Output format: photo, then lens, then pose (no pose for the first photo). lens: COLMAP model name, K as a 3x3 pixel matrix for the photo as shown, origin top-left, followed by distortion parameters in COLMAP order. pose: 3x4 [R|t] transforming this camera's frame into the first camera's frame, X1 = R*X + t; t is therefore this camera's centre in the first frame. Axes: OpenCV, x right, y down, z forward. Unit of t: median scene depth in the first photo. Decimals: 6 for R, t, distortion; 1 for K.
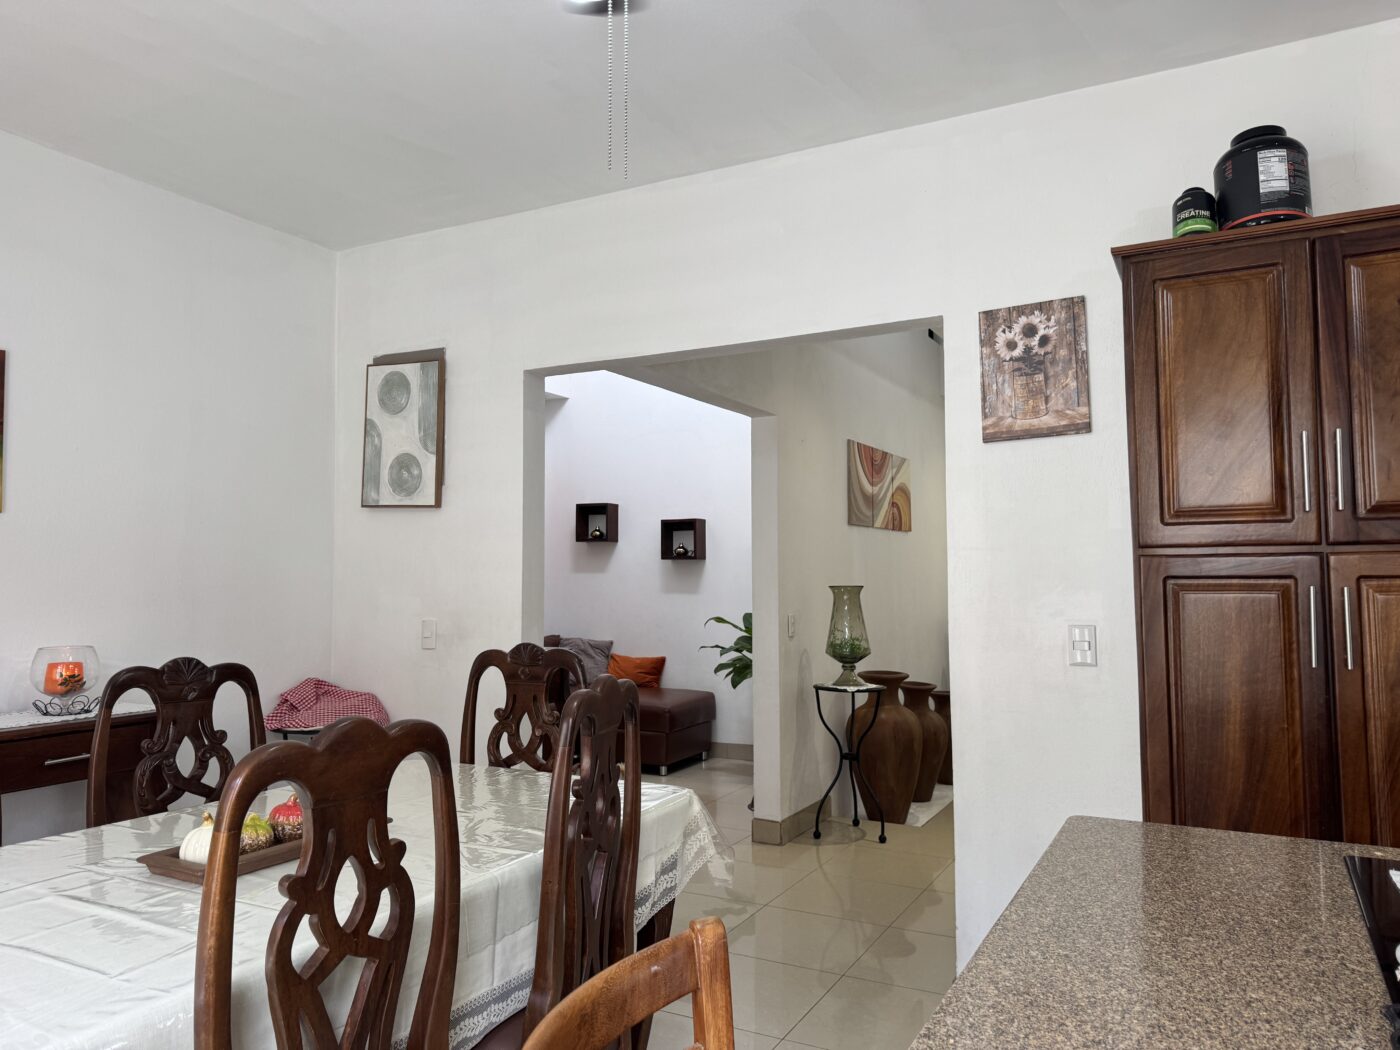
lens RADIAL K [[989.6, 0, 699.8], [0, 989.6, 525.3], [0, 0, 1]] dist [0.065835, -0.077279]
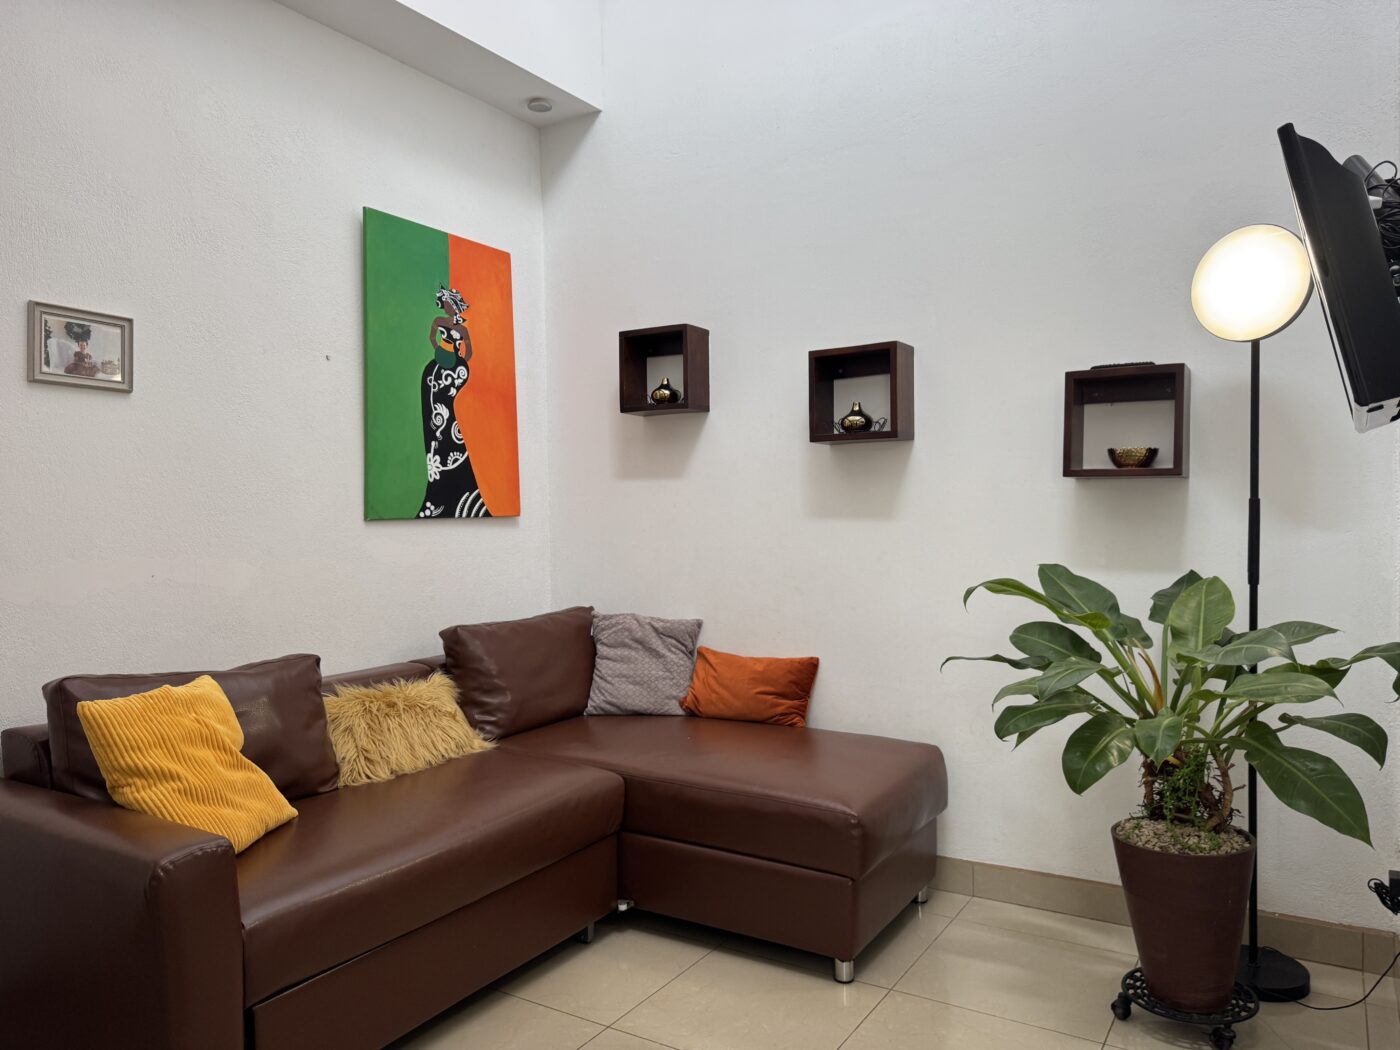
lens RADIAL K [[989.6, 0, 697.1], [0, 989.6, 526.0], [0, 0, 1]] dist [0.065835, -0.077279]
pose [[0.997334, -0.009179, -0.072396, -0.055755], [0.014166, 0.997539, 0.068673, 0.039626], [0.071587, -0.069515, 0.995009, 0.537390]]
